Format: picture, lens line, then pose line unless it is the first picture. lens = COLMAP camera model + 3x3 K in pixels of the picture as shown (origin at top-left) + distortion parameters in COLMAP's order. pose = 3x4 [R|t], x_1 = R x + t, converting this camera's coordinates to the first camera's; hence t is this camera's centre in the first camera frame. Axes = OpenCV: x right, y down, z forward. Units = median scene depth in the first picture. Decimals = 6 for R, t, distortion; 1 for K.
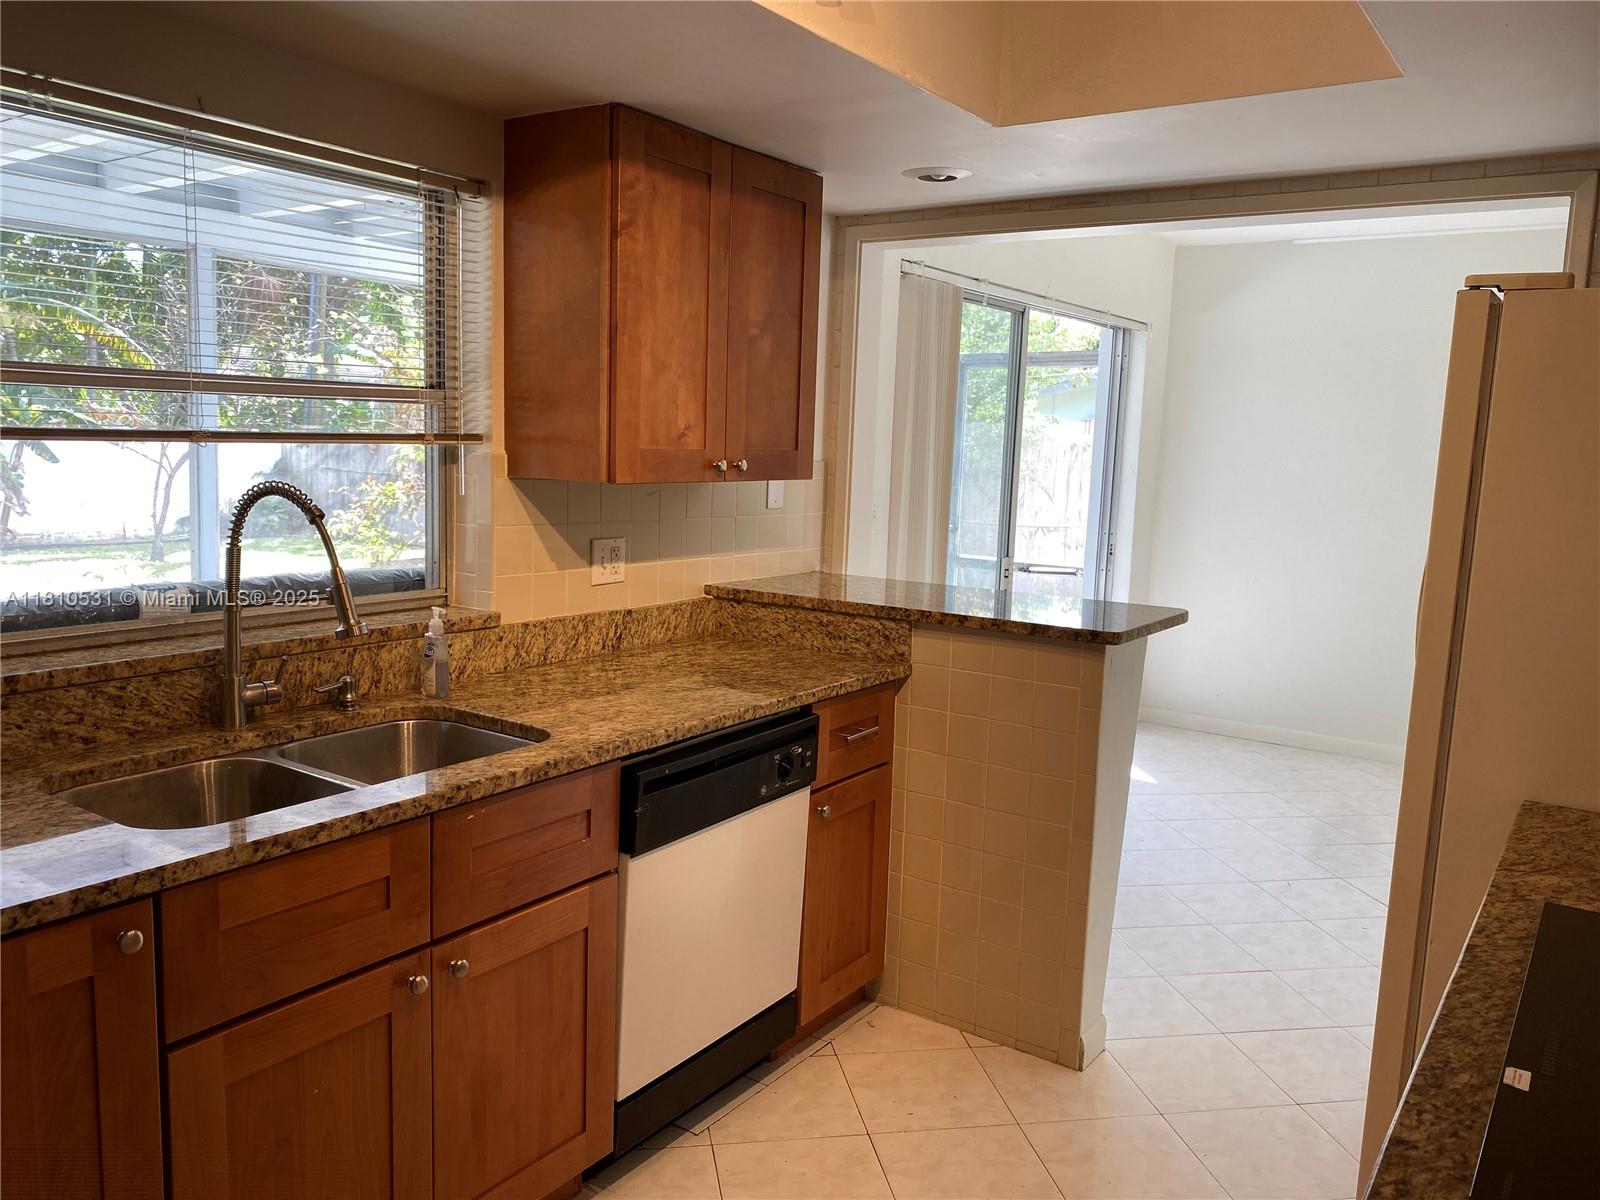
lens RADIAL K [[1228.1, 0, 802.6], [0, 1228.1, 600.7], [0, 0, 1]] dist [0.003531, -0.002768]
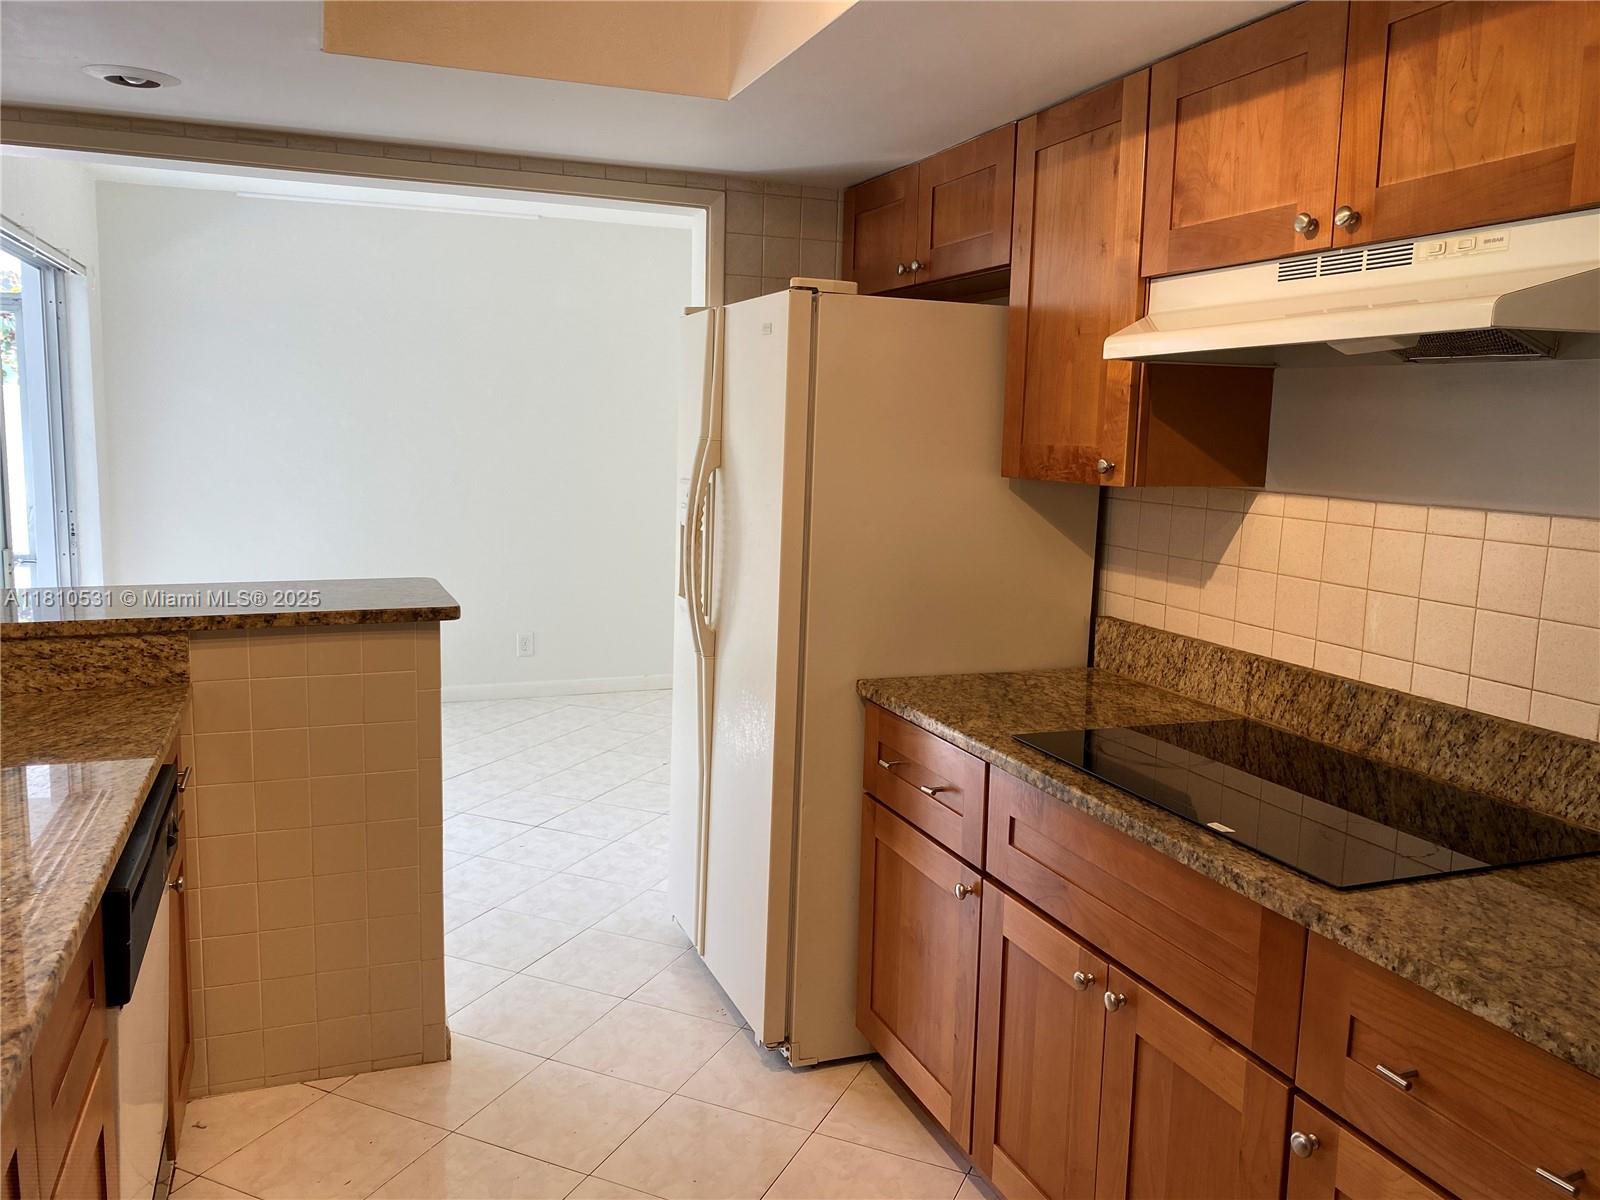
lens RADIAL K [[1228.1, 0, 801.3], [0, 1228.1, 597.3], [0, 0, 1]] dist [0.003531, -0.002768]
pose [[0.563315, -0.136010, 0.814971, -0.338209], [0.108023, 0.990015, 0.090556, -0.035323], [-0.819150, 0.037024, 0.572383, 0.189646]]
